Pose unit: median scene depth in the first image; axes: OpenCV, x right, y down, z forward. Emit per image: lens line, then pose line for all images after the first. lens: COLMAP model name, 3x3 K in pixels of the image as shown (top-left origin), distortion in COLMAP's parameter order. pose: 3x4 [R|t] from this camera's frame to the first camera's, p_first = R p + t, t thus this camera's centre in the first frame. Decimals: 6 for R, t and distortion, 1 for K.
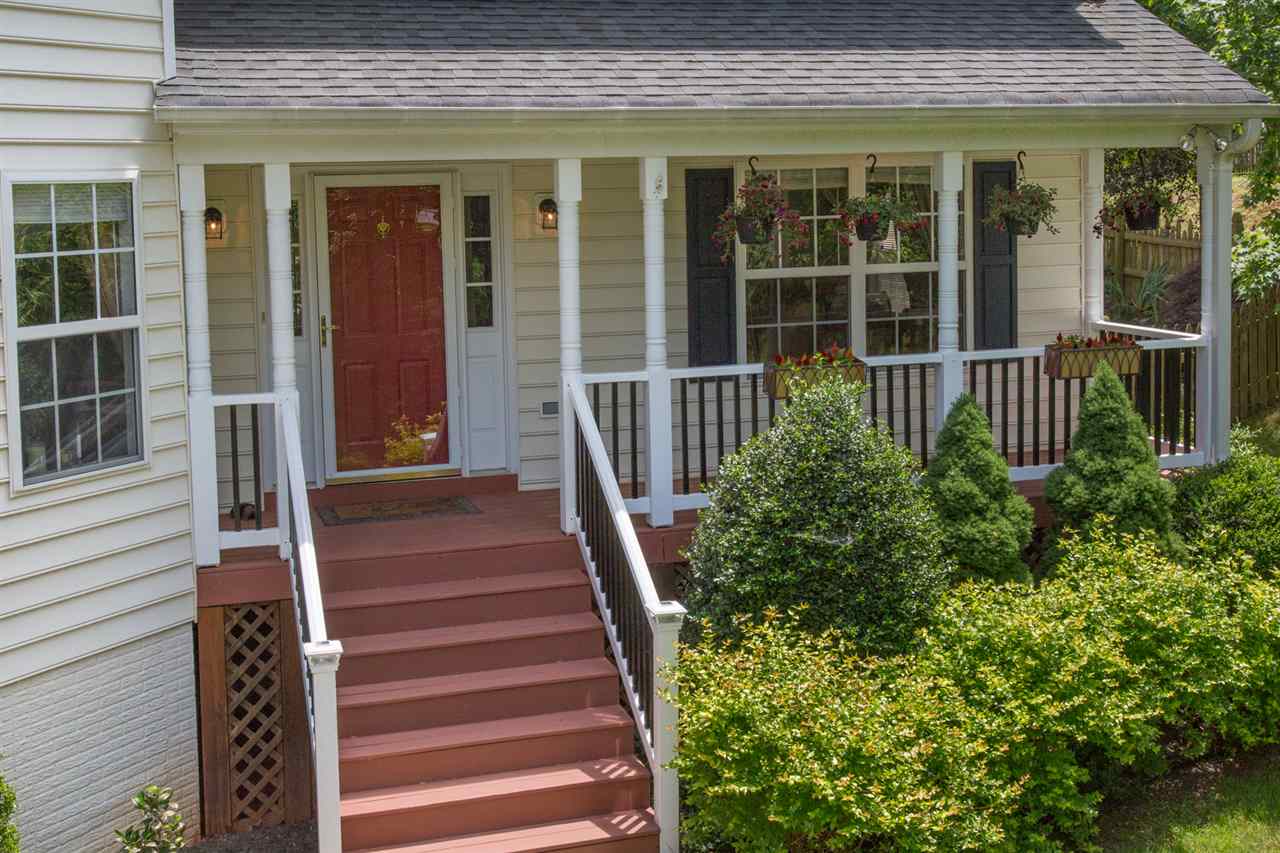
lens RADIAL K [[1717.7, 0, 653.0], [0, 1717.7, 306.8], [0, 0, 1]] dist [0.009616, 0.000000]
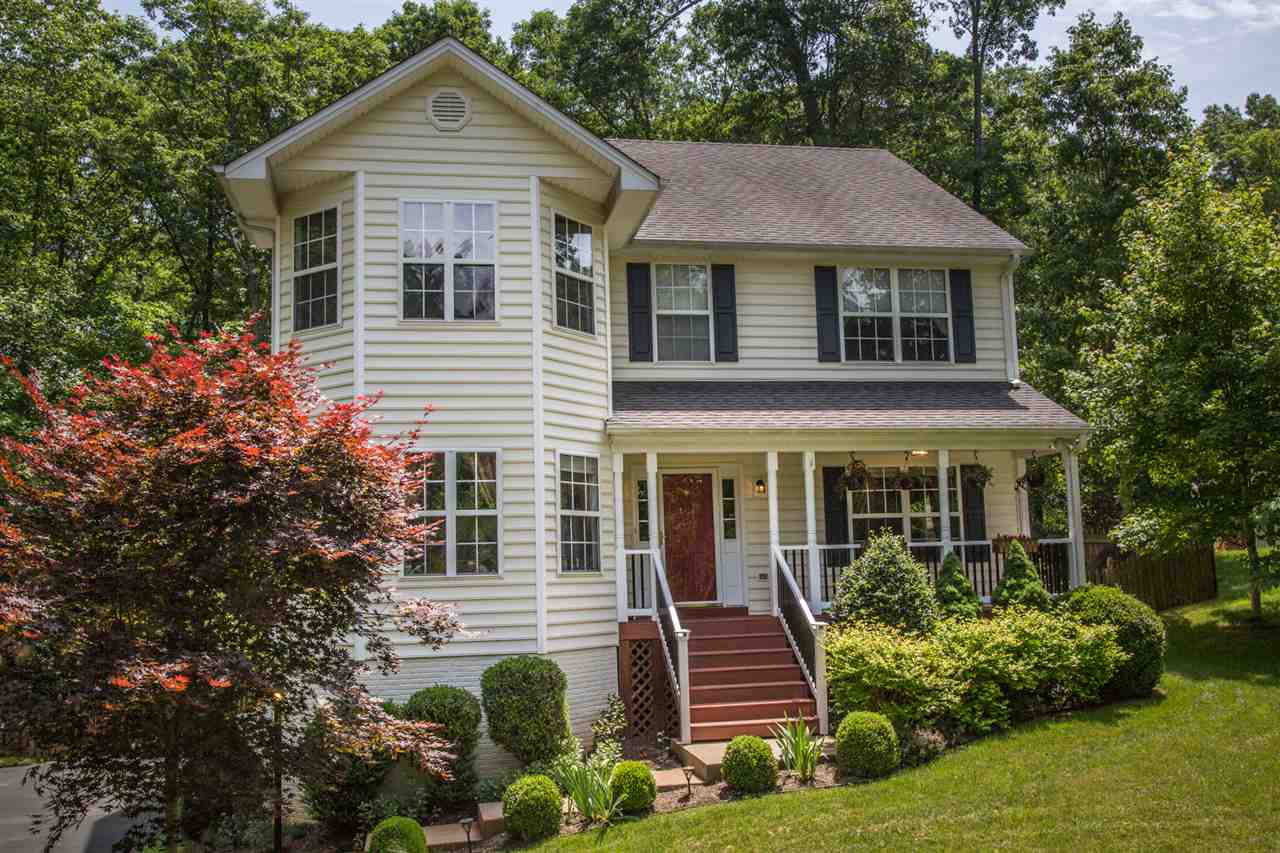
lens RADIAL K [[1267.6, 0, 647.6], [0, 1267.6, 430.3], [0, 0, 1]] dist [-0.006280, 0.000000]
pose [[0.993049, -0.024431, -0.115142, -0.018961], [0.001087, 0.980083, -0.198587, 0.235132], [0.117700, 0.197082, 0.973296, -0.729596]]
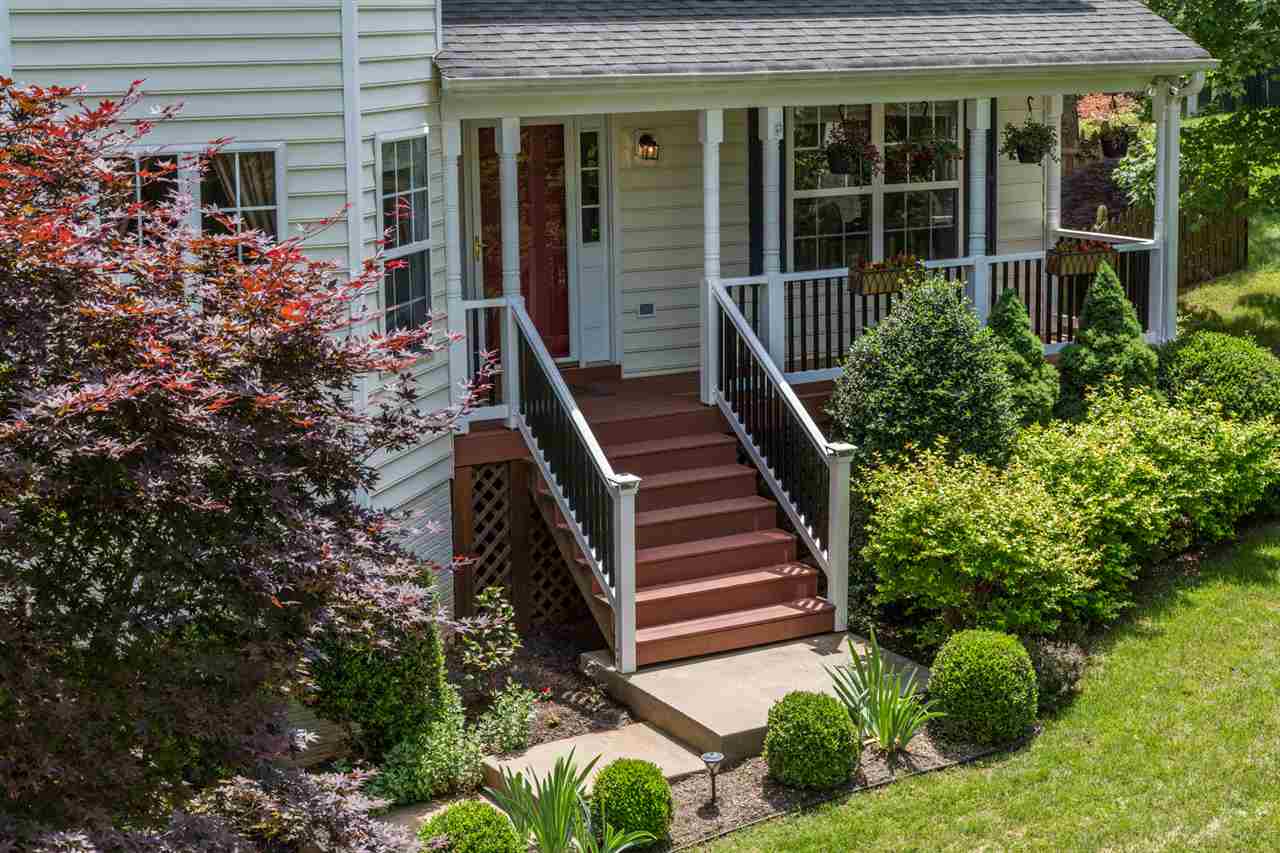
lens RADIAL K [[2304.3, 0, 653.8], [0, 2304.3, 321.2], [0, 0, 1]] dist [-0.039527, 0.000000]
pose [[0.978568, -0.023466, 0.204580, -0.460882], [0.012587, 0.998444, 0.054315, -0.023947], [-0.205537, -0.050576, 0.977342, -0.685750]]
